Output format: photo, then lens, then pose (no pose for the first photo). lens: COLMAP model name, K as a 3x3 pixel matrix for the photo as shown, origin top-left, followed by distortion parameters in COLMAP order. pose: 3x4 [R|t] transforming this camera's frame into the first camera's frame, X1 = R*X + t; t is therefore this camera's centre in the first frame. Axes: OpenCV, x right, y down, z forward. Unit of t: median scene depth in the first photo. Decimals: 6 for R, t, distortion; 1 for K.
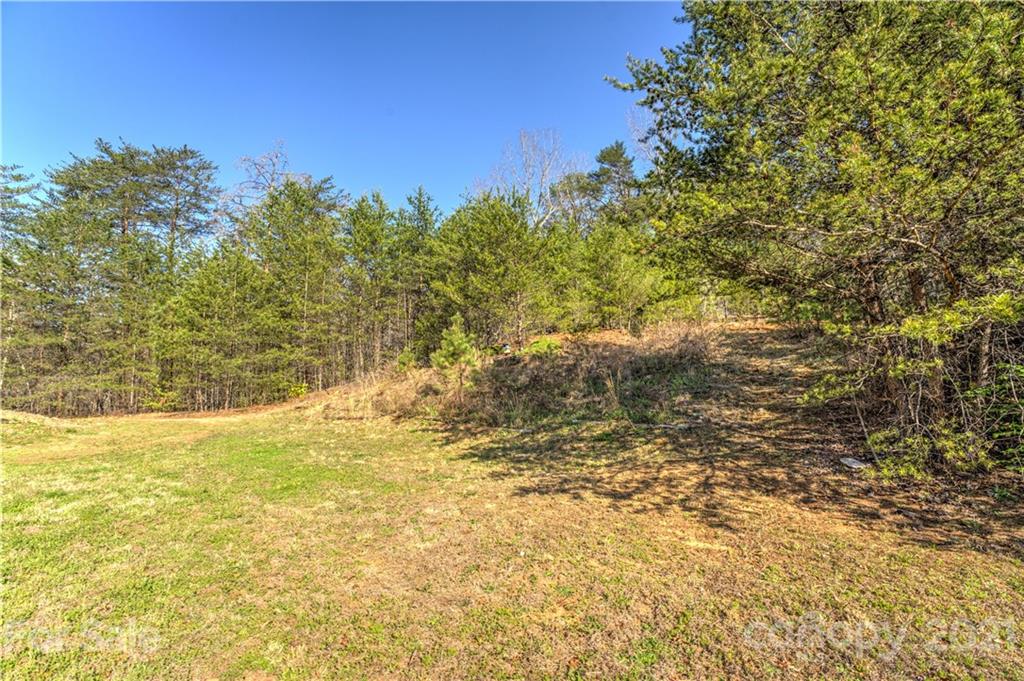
lens RADIAL K [[416.4, 0, 509.4], [0, 416.4, 345.7], [0, 0, 1]] dist [-0.028225, 0.000559]
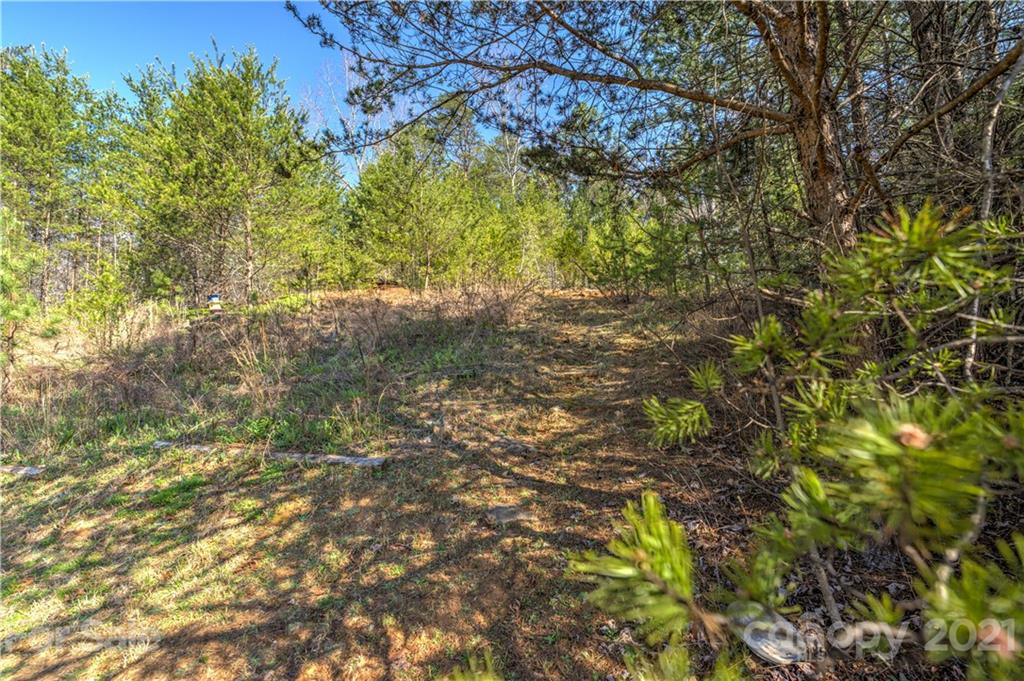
lens RADIAL K [[416.4, 0, 509.4], [0, 416.4, 345.7], [0, 0, 1]] dist [-0.028225, 0.000559]
pose [[0.942422, 0.017734, 0.333955, 0.349933], [-0.034031, 0.998495, 0.043013, 0.049547], [-0.332690, -0.051901, 0.941607, 0.488501]]
